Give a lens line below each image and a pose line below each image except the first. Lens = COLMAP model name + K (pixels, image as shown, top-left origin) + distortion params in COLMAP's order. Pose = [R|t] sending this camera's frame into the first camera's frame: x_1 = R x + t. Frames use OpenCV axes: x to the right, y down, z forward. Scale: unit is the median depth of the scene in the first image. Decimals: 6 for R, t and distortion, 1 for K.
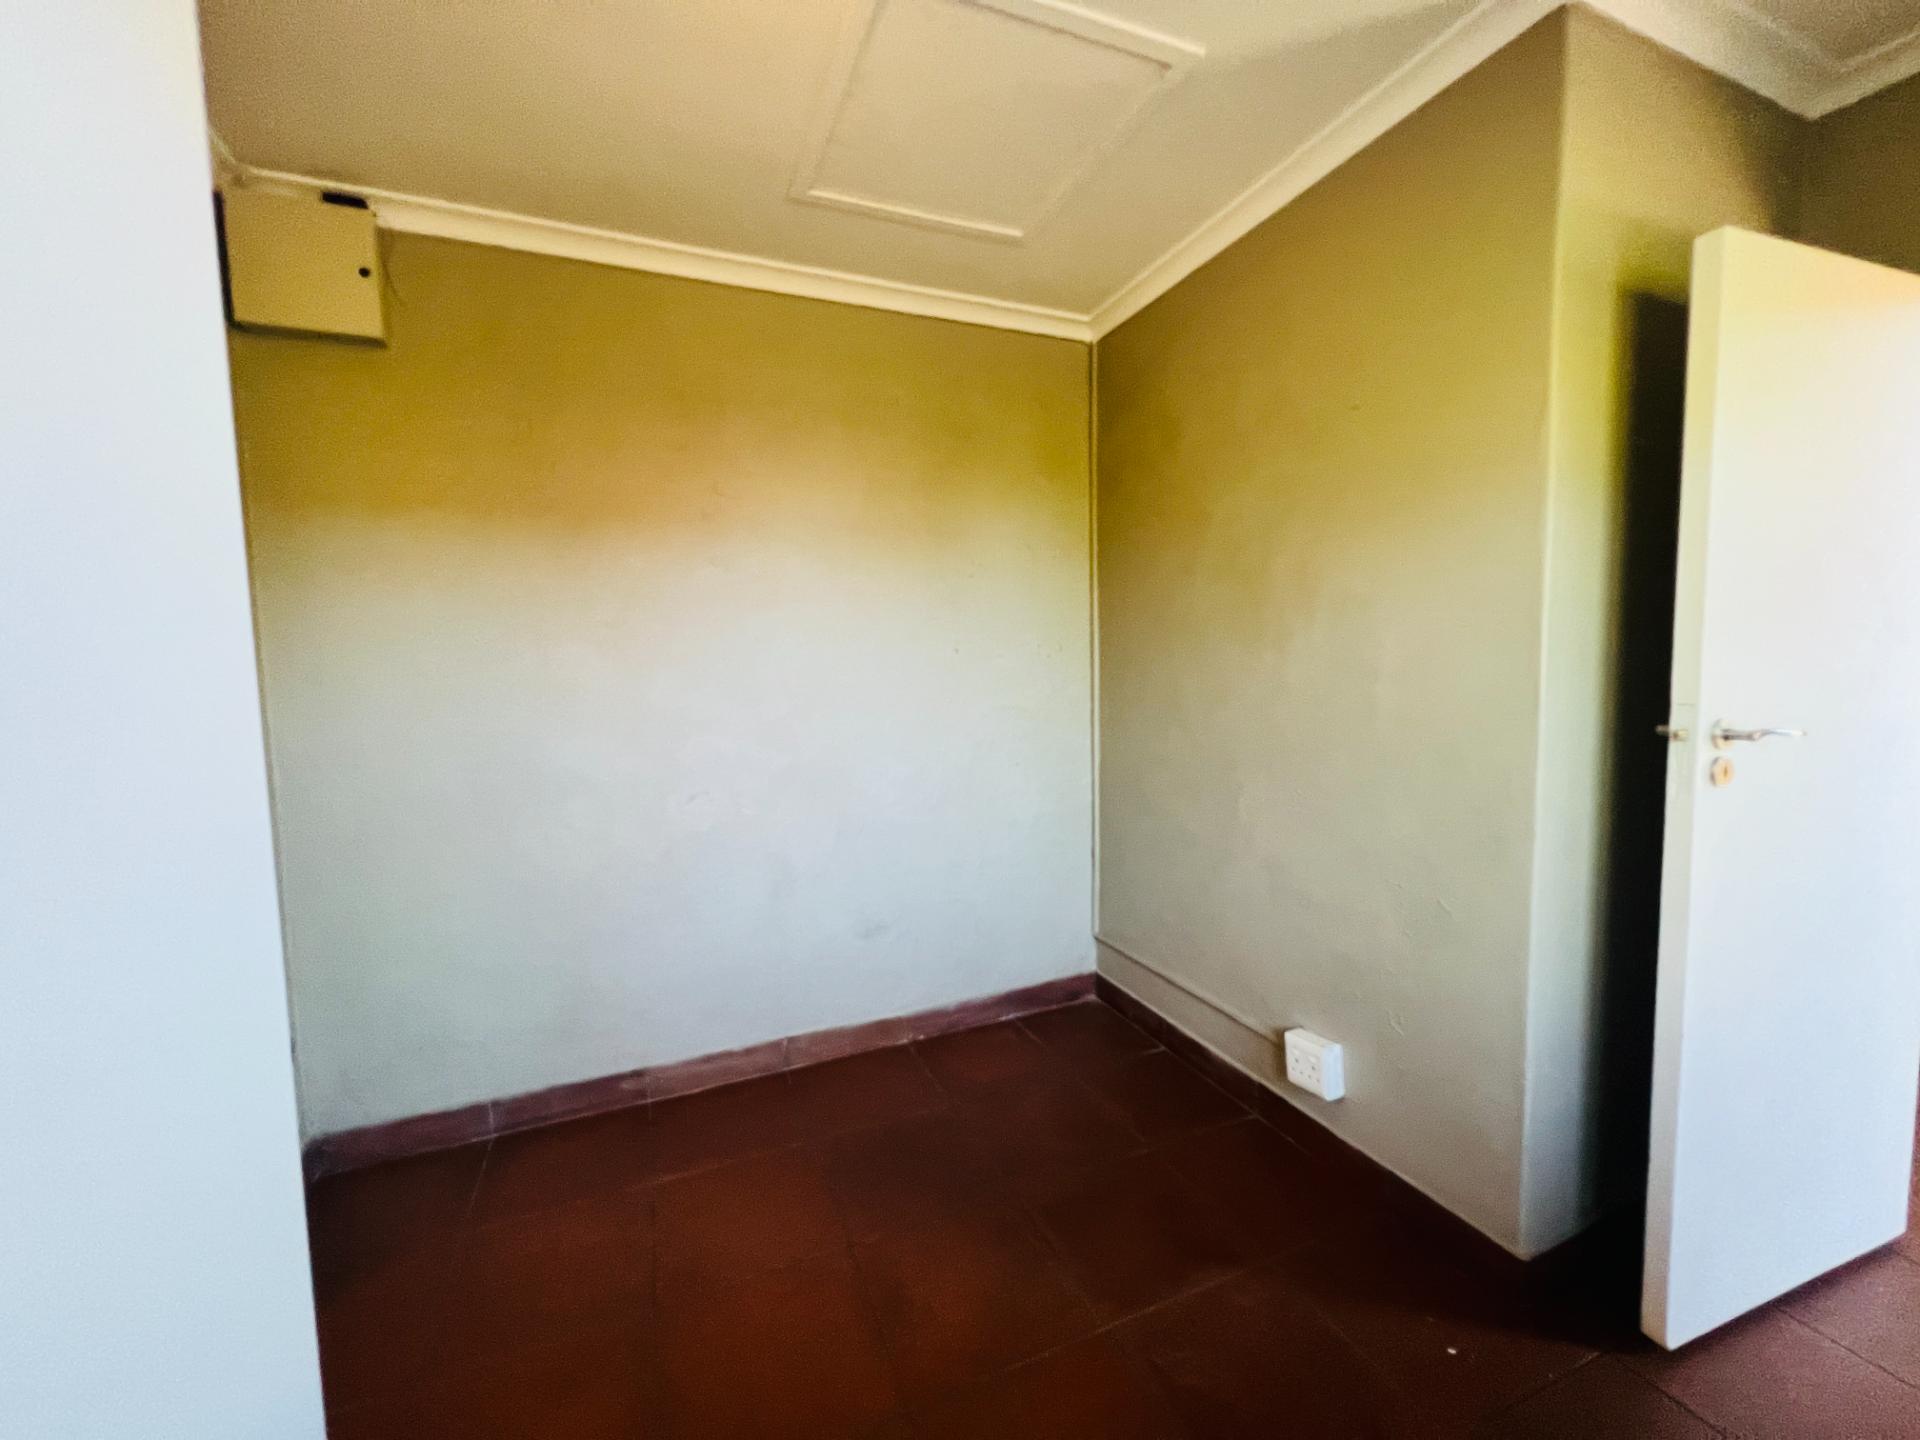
lens RADIAL K [[770.1, 0, 963.0], [0, 770.1, 713.7], [0, 0, 1]] dist [-0.003311, 0.000945]
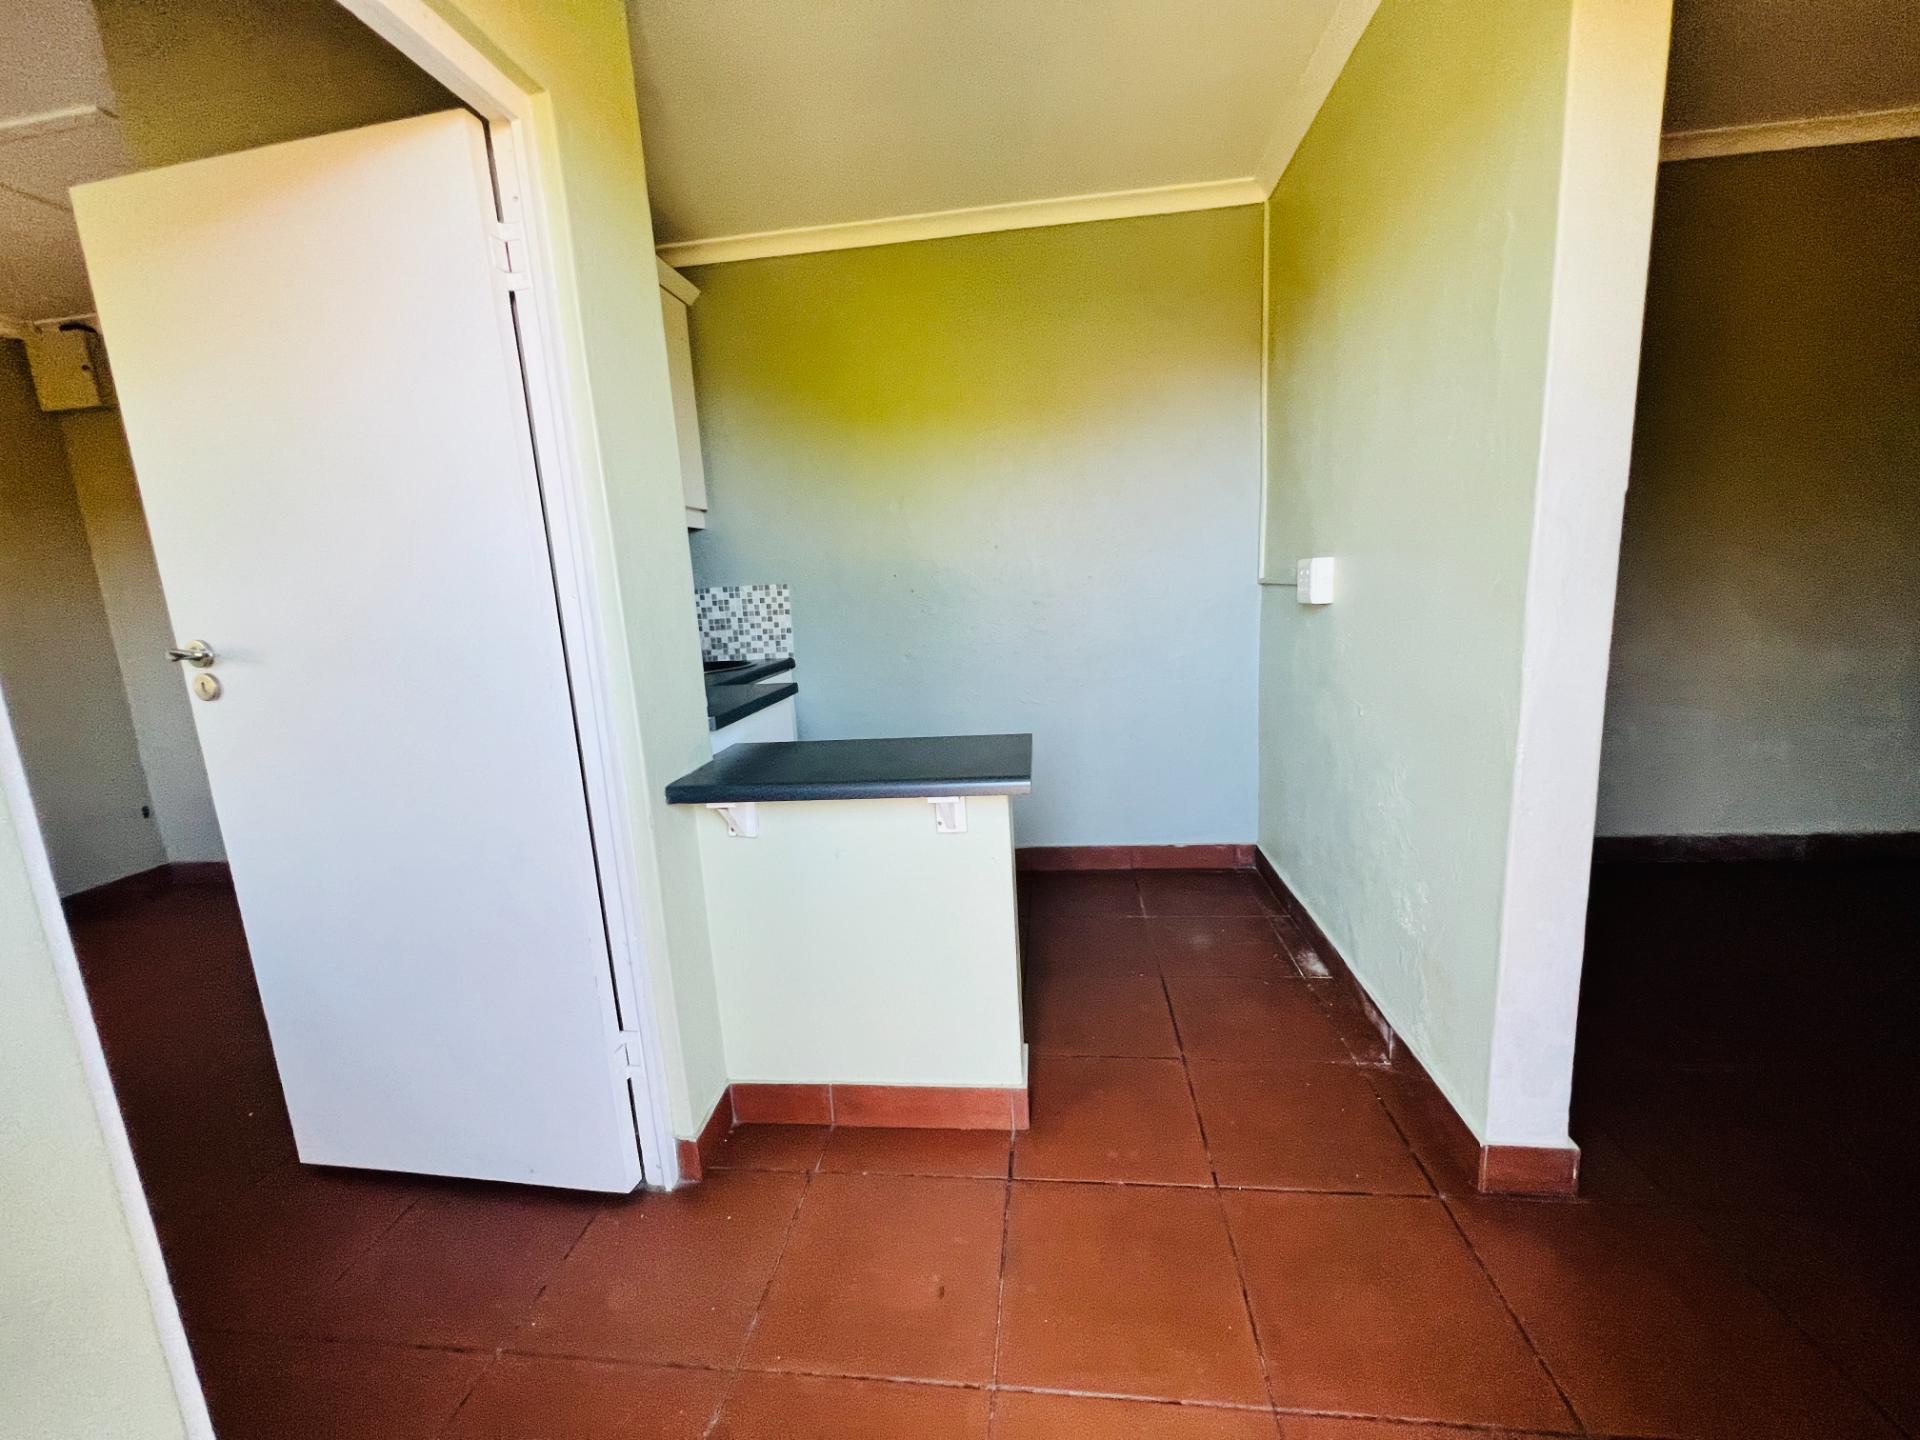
lens RADIAL K [[770.1, 0, 963.7], [0, 770.1, 717.8], [0, 0, 1]] dist [-0.003311, 0.000945]
pose [[0.873013, 0.050600, -0.485065, 1.449496], [0.002376, 0.994150, 0.107981, 0.016364], [0.487692, -0.095421, 0.867786, 0.318434]]
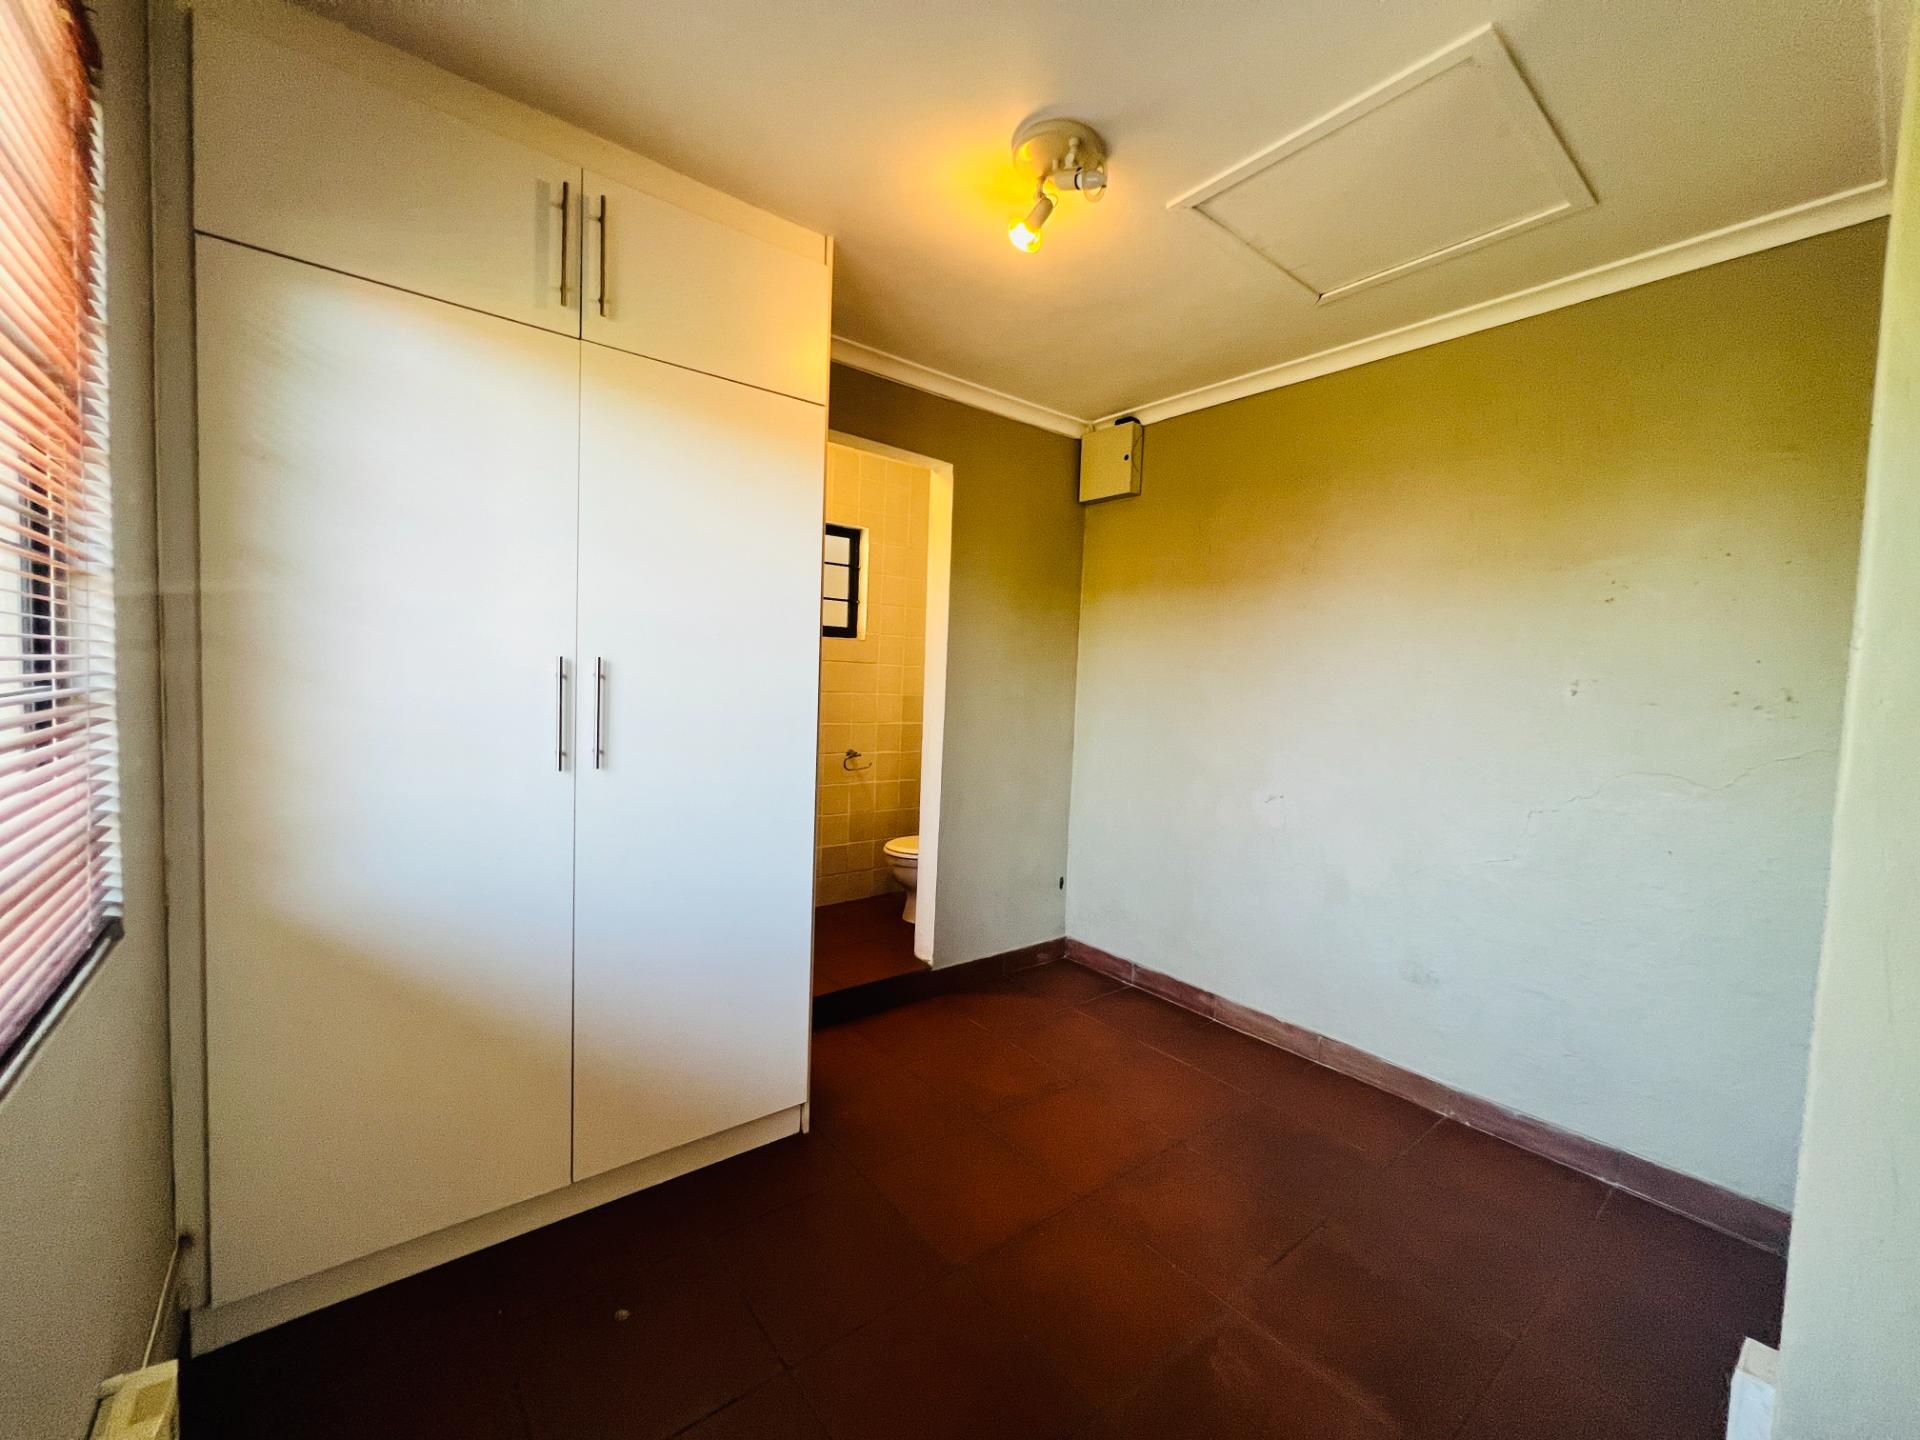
lens RADIAL K [[770.1, 0, 962.0], [0, 770.1, 716.8], [0, 0, 1]] dist [-0.003311, 0.000945]
pose [[0.276066, 0.078531, -0.957925, 0.690392], [-0.126633, 0.990940, 0.044743, -0.012352], [0.952760, 0.108953, 0.283510, 0.164132]]
